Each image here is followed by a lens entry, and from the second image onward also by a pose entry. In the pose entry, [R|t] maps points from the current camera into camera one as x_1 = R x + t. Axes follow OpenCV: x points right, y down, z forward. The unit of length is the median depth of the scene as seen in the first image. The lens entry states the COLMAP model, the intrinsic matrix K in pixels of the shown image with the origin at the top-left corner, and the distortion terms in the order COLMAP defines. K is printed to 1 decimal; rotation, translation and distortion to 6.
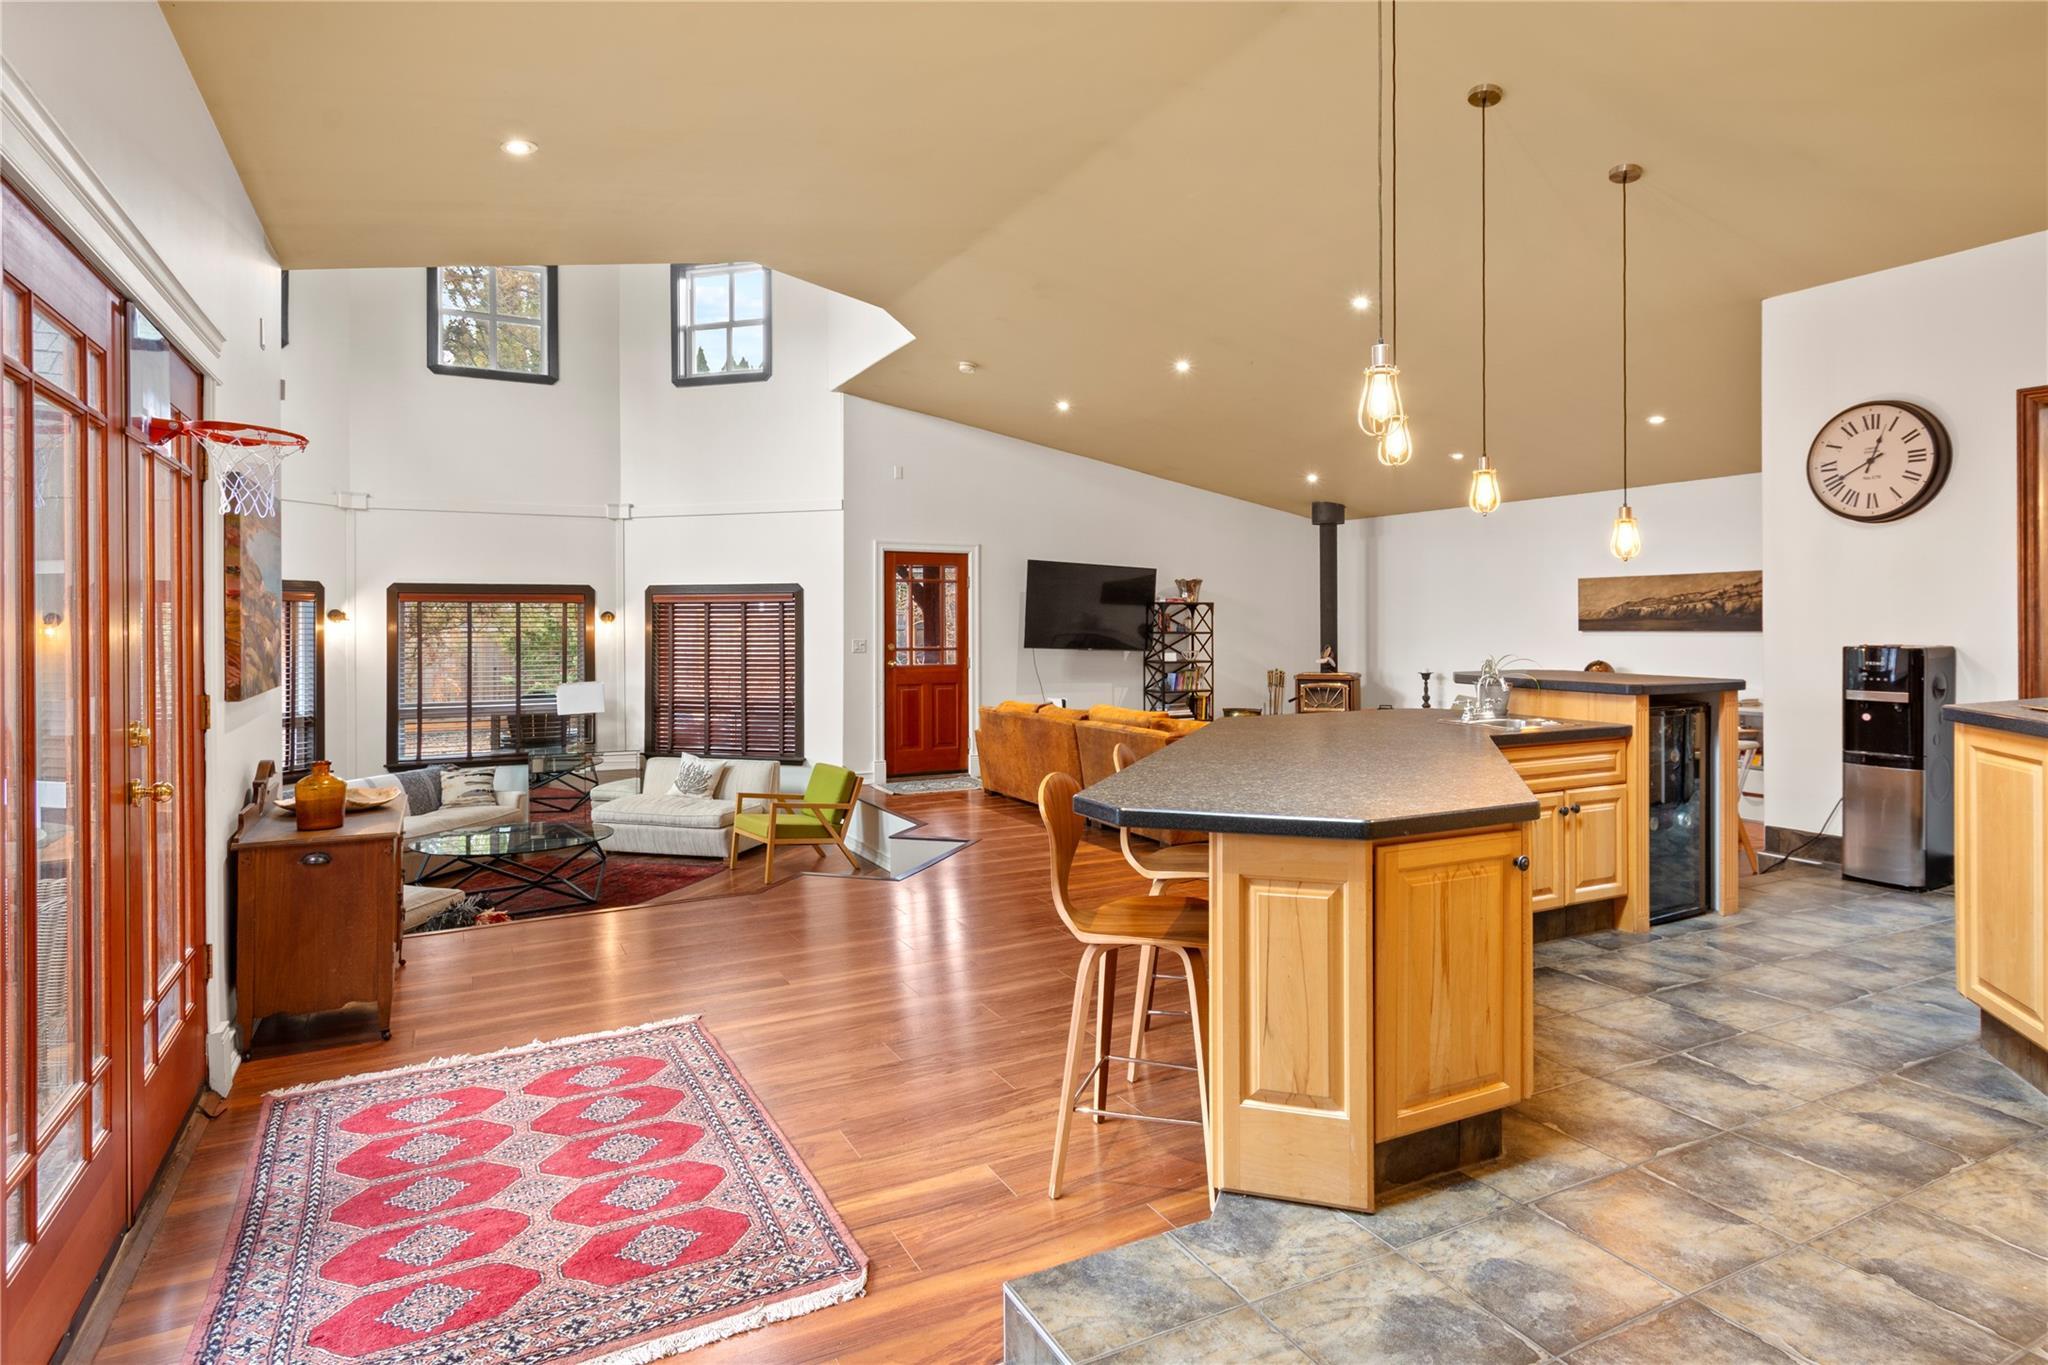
lens RADIAL K [[1096.3, 0, 1022.9], [0, 1096.3, 614.9], [0, 0, 1]] dist [0.001637, 0.000597]
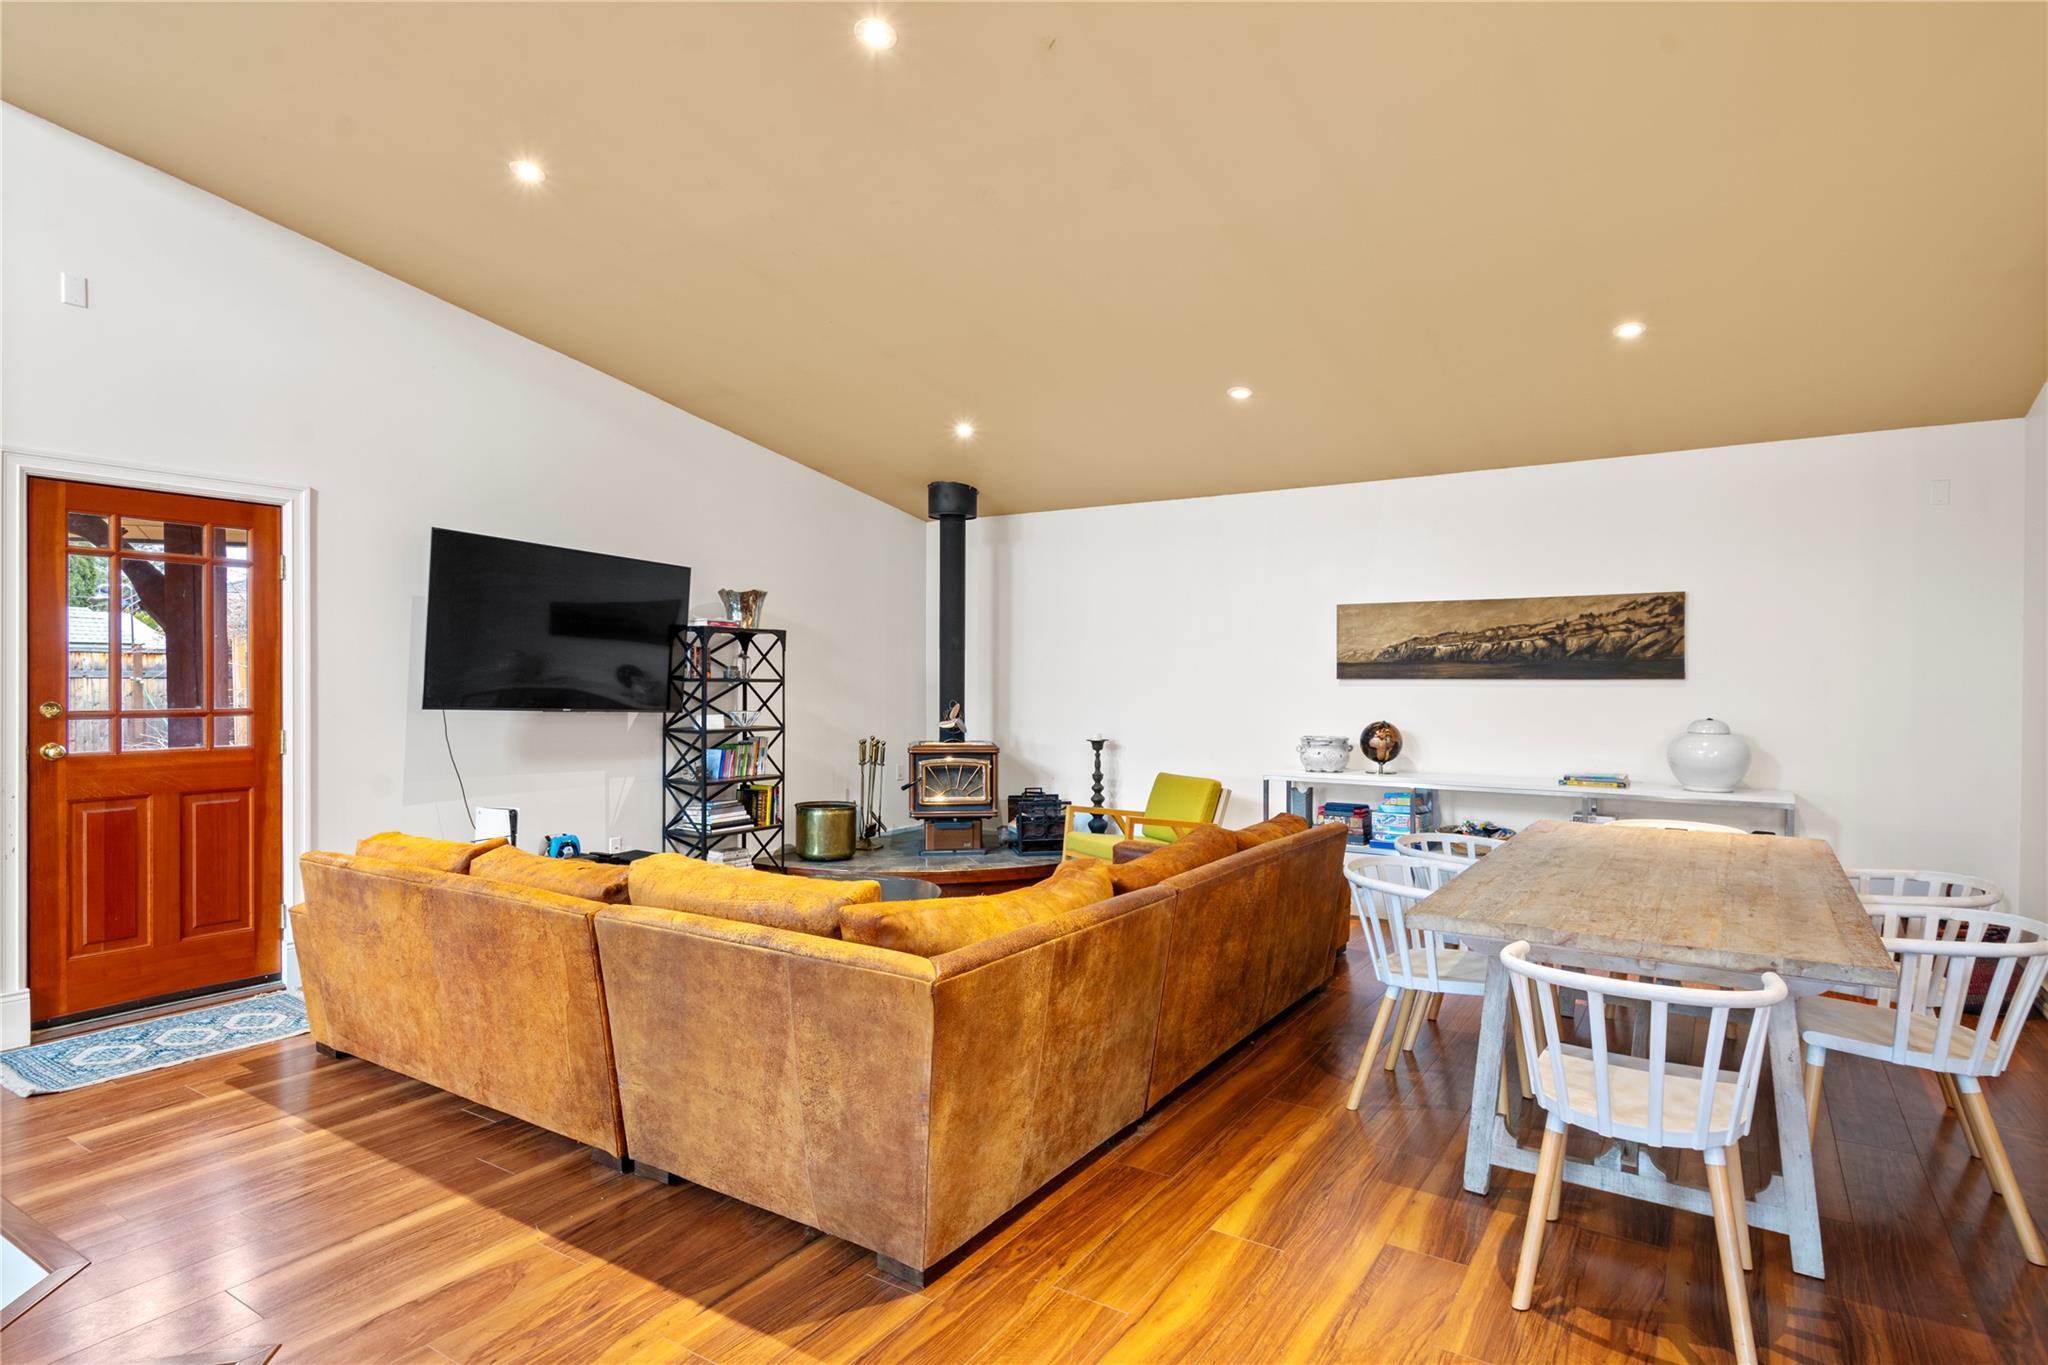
lens RADIAL K [[1096.3, 0, 1052.9], [0, 1096.3, 675.7], [0, 0, 1]] dist [0.001637, 0.000597]
pose [[0.861207, 0.007219, 0.508203, -0.005450], [-0.010847, 0.999932, 0.004178, 0.009699], [-0.508138, -0.009110, 0.861227, 0.414000]]
